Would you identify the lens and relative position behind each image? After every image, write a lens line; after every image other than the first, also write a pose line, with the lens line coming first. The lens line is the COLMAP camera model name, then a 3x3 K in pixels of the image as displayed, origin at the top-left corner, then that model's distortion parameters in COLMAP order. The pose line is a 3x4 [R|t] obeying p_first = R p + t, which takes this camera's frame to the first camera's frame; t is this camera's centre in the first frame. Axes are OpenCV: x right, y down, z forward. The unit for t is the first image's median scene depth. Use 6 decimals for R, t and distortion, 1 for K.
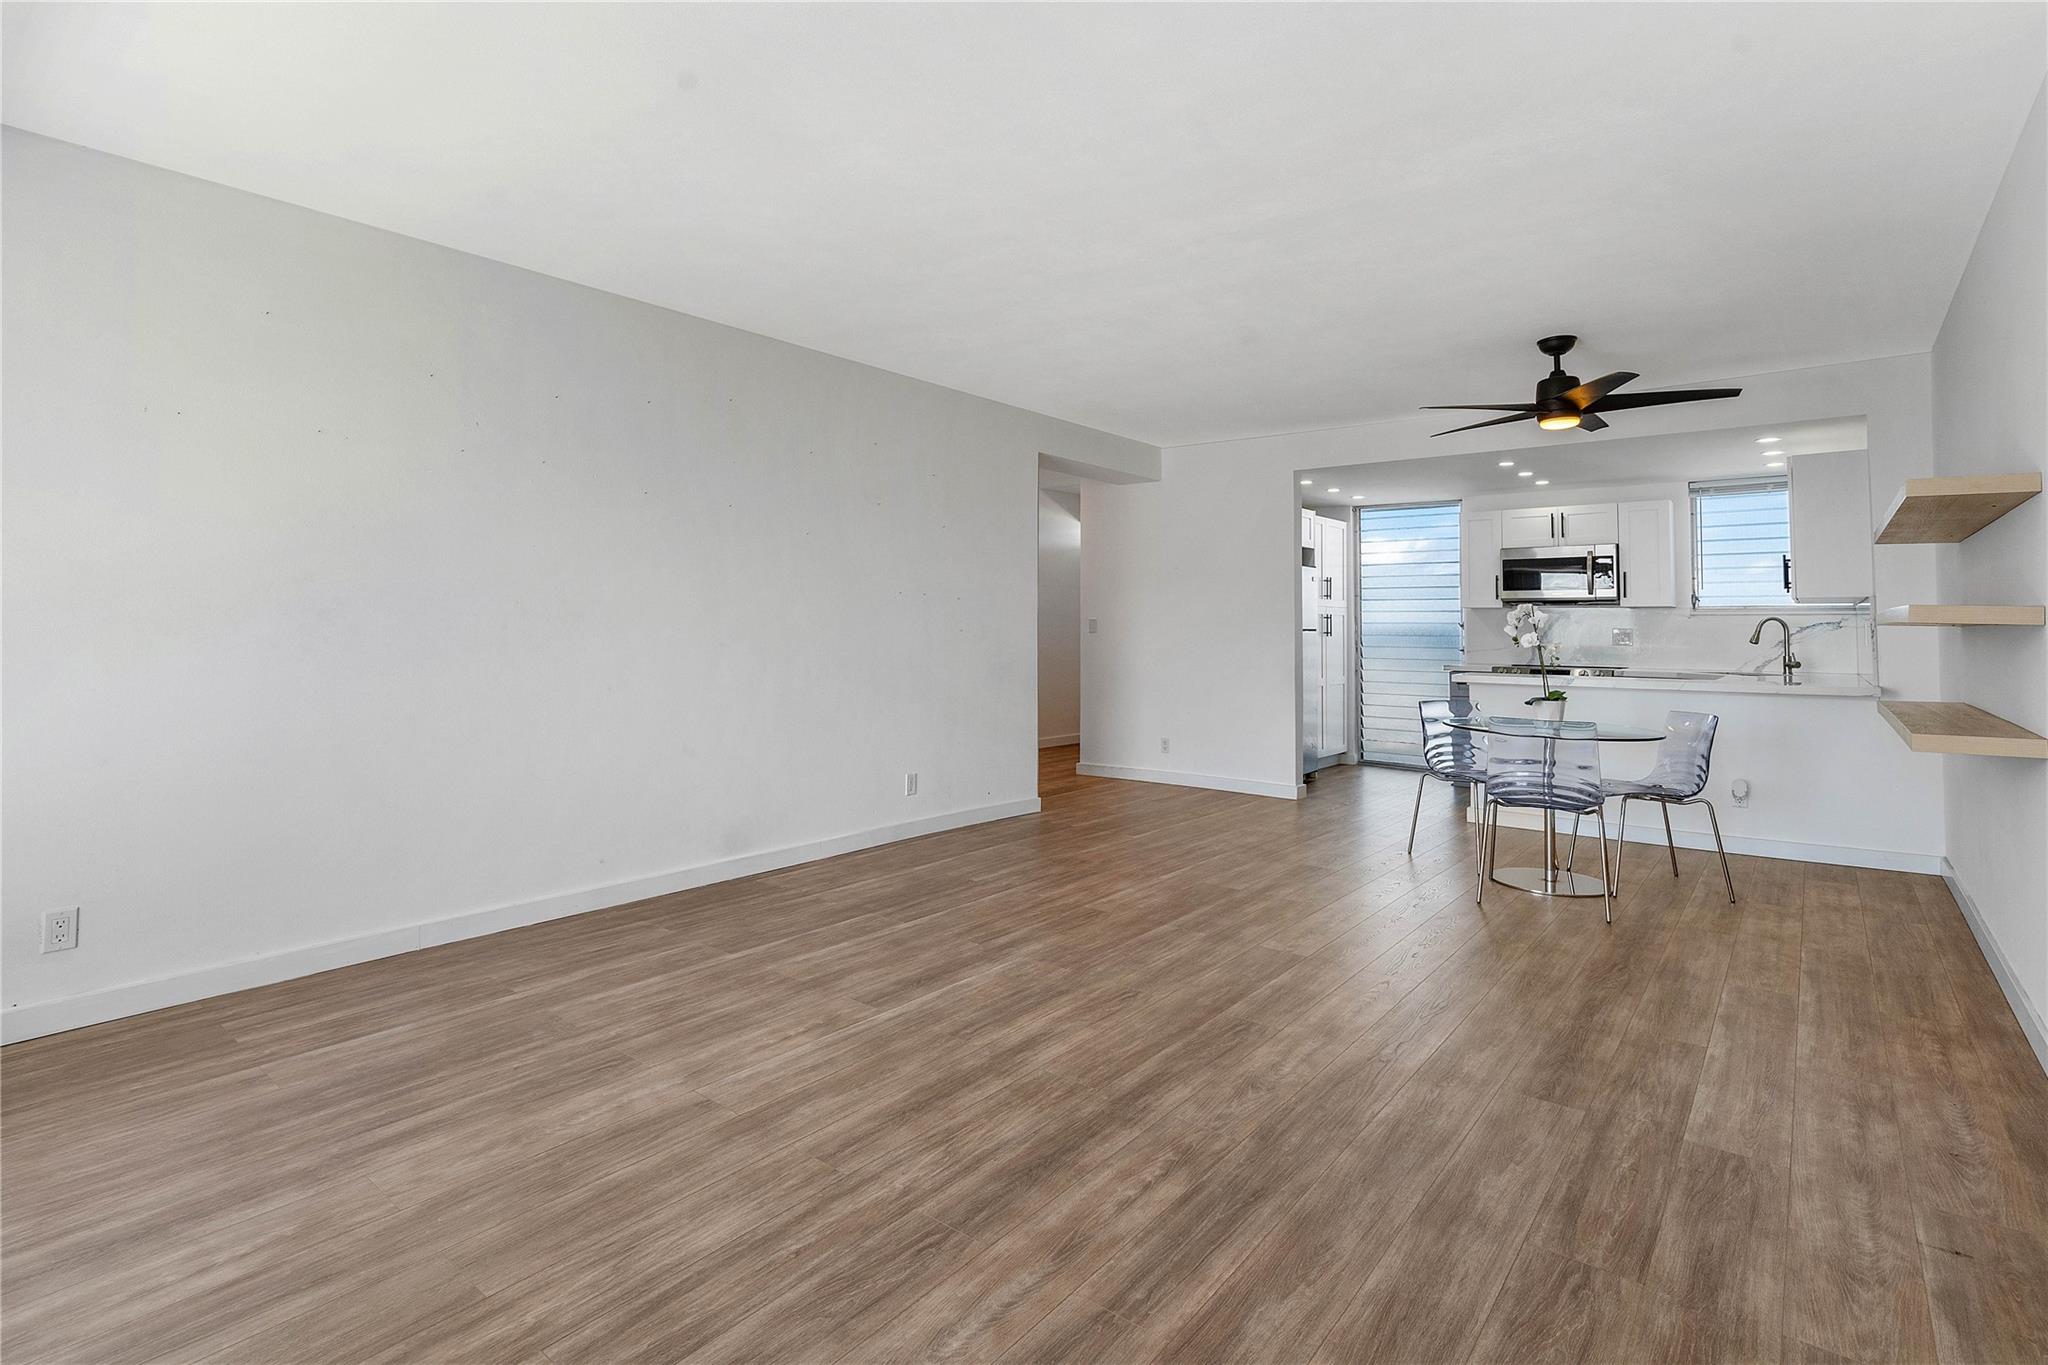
lens RADIAL K [[952.0, 0, 985.5], [0, 952.0, 590.1], [0, 0, 1]] dist [0.001894, 0.000529]
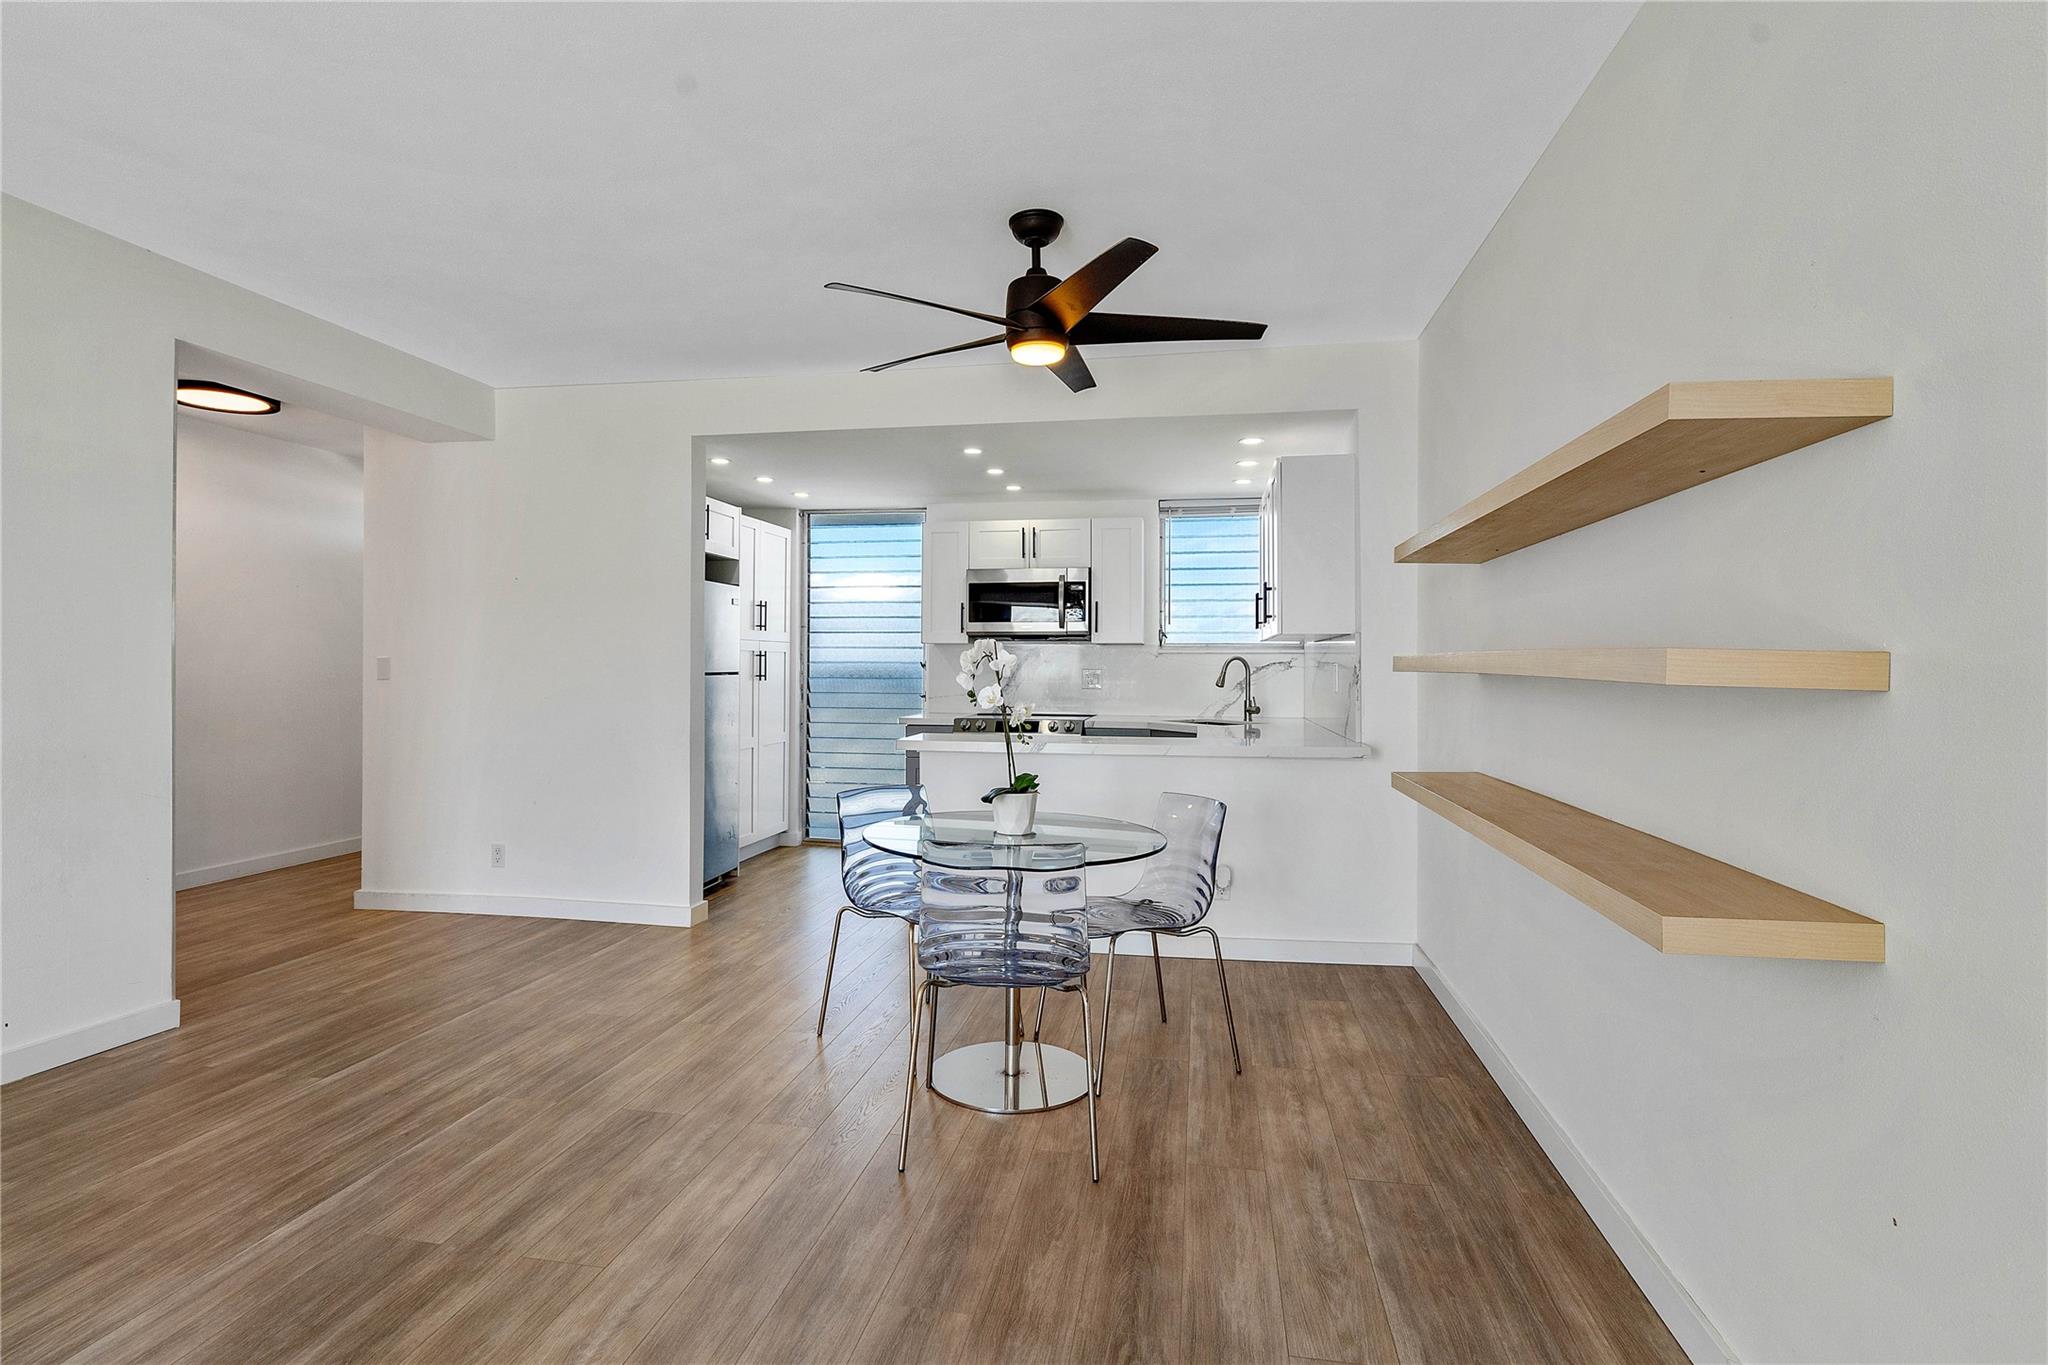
lens RADIAL K [[979.7, 0, 982.4], [0, 979.7, 661.4], [0, 0, 1]] dist [-0.000484, 0.000020]
pose [[0.878772, -0.002681, 0.477234, 0.173386], [-0.016416, 0.999223, 0.035841, 0.004125], [-0.476959, -0.039331, 0.878045, 0.292584]]
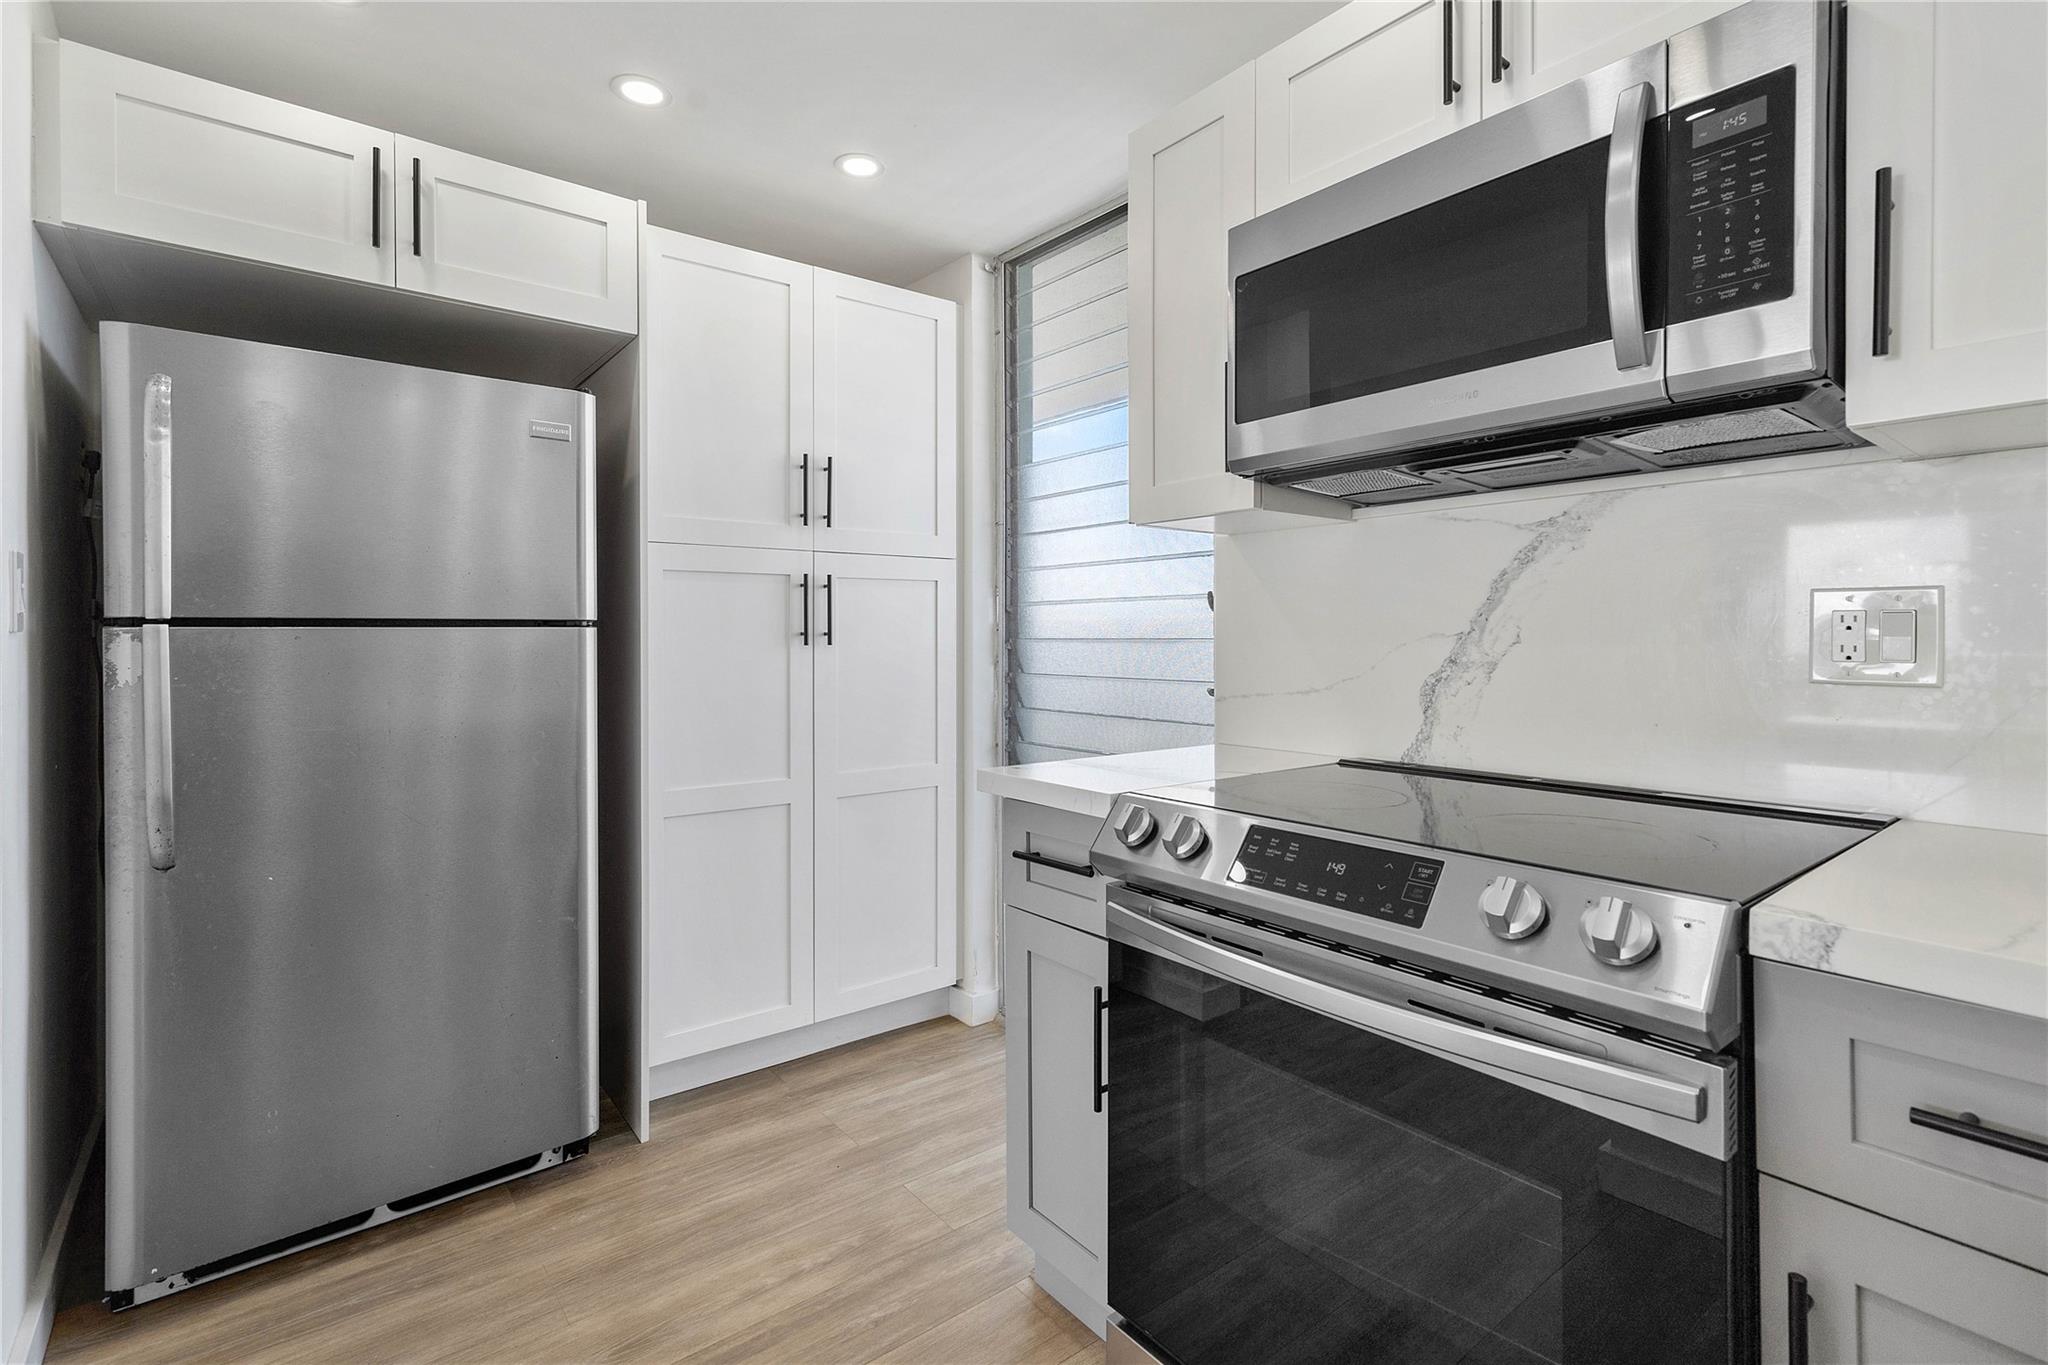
lens RADIAL K [[949.5, 0, 994.3], [0, 949.5, 635.1], [0, 0, 1]] dist [0.013912, 0.000227]
pose [[0.976079, -0.012415, -0.217062, 0.576075], [0.022087, 0.998865, 0.042190, 0.040029], [0.216292, -0.045975, 0.975246, 0.835482]]
